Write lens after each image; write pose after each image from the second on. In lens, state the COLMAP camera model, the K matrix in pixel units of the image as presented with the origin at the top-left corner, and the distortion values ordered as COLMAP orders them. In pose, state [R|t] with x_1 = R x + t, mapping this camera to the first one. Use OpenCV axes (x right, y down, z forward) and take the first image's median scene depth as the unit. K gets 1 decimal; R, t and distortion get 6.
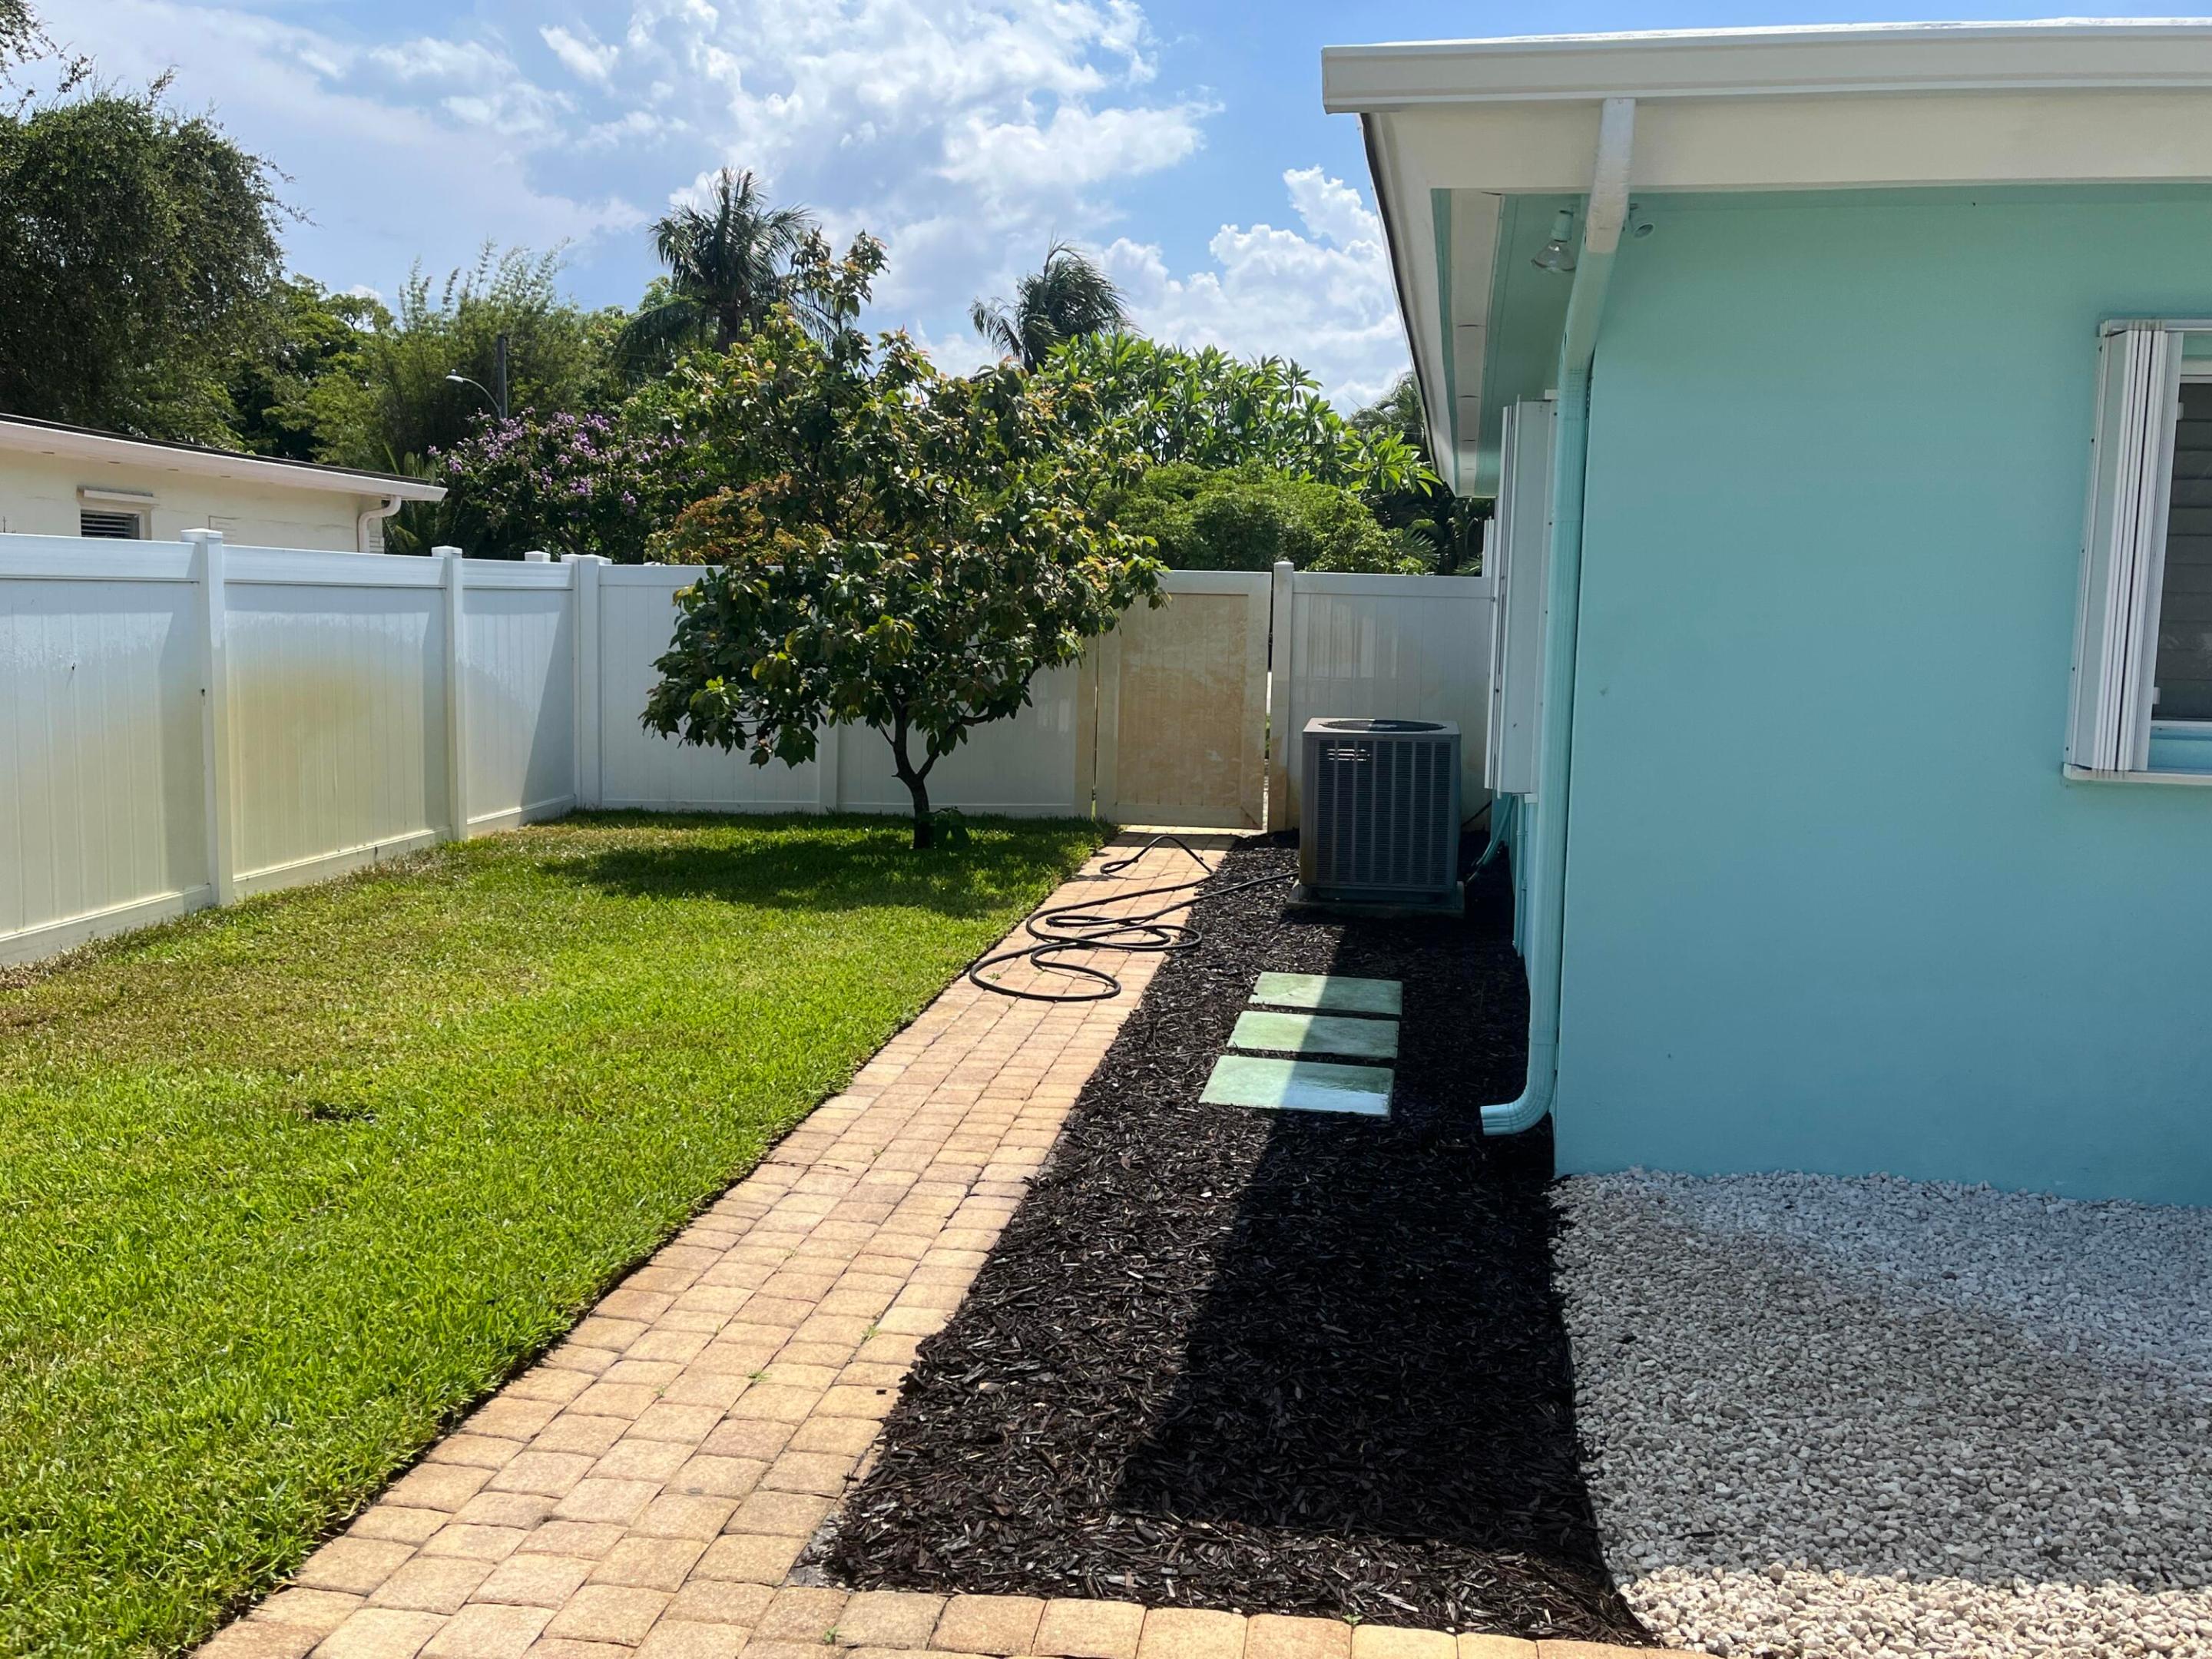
lens RADIAL K [[1834.2, 0, 1106.0], [0, 1834.2, 829.5], [0, 0, 1]] dist [0.049259, -0.037334]
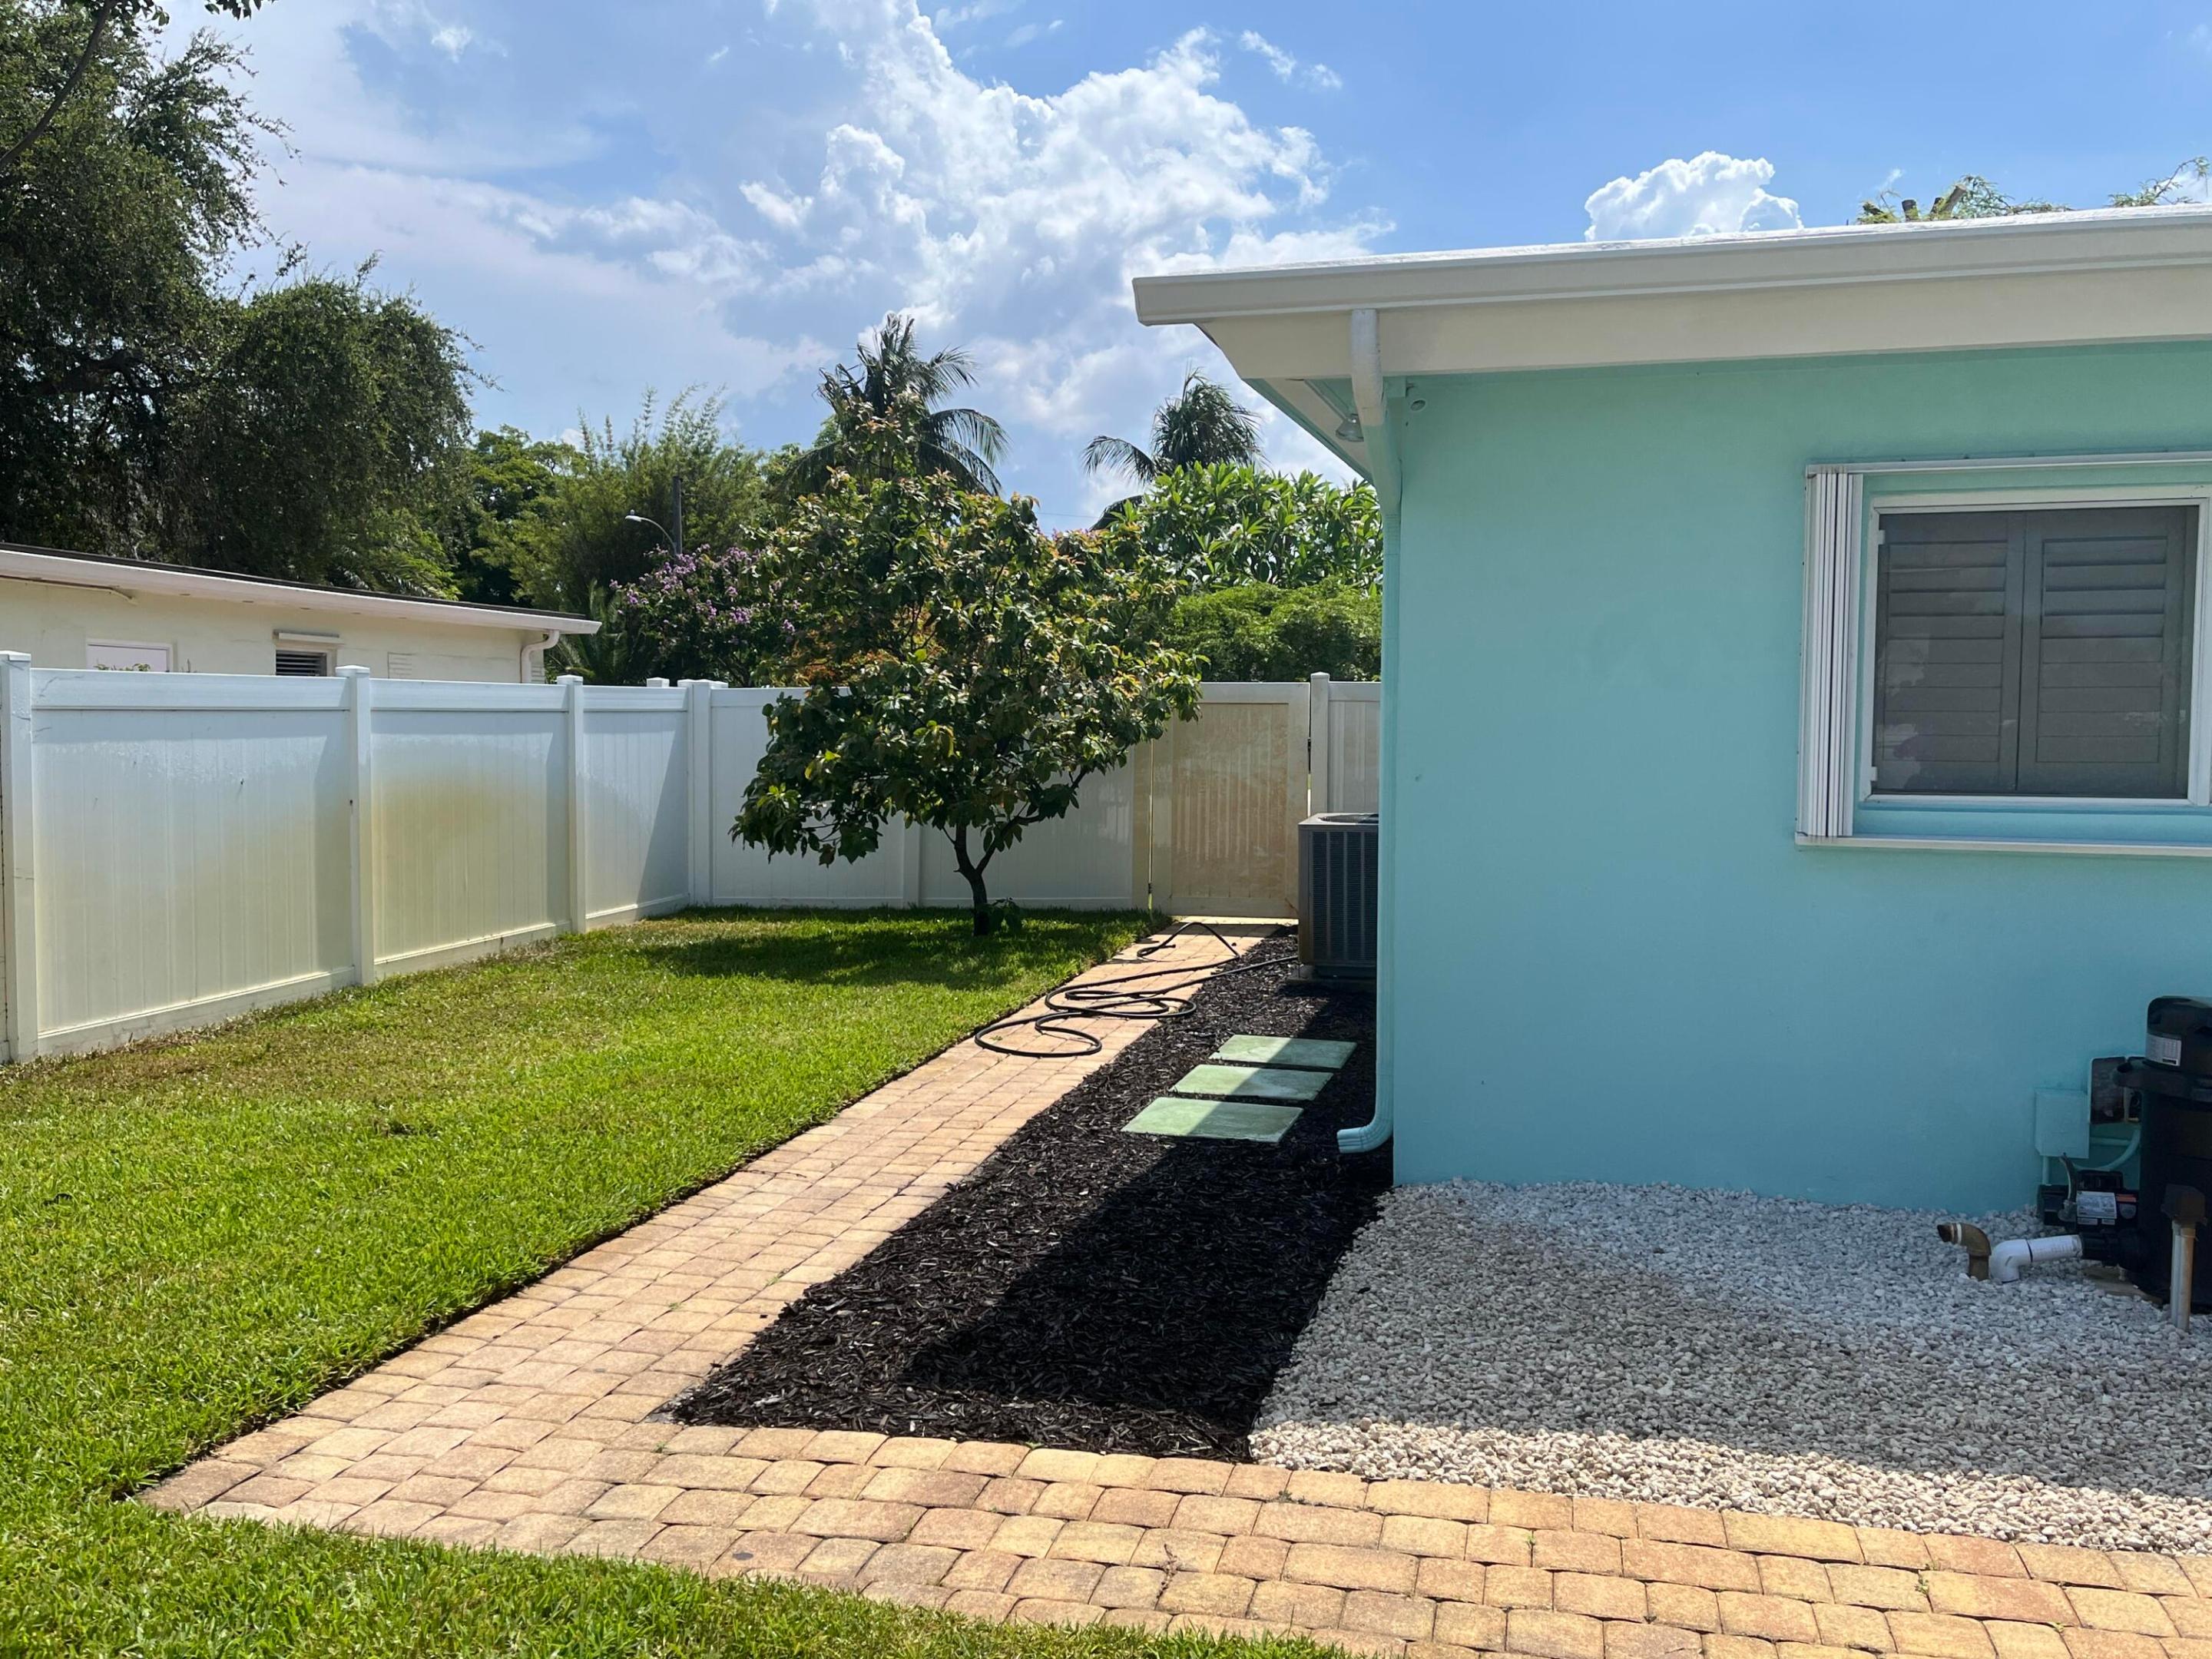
lens RADIAL K [[1868.5, 0, 1127.6], [0, 1868.5, 841.9], [0, 0, 1]] dist [0.042640, -0.001154]
pose [[0.995081, -0.011746, -0.098369, 0.135095], [0.006221, 0.998395, -0.056283, 0.023572], [0.098872, 0.055394, 0.993557, -0.156372]]
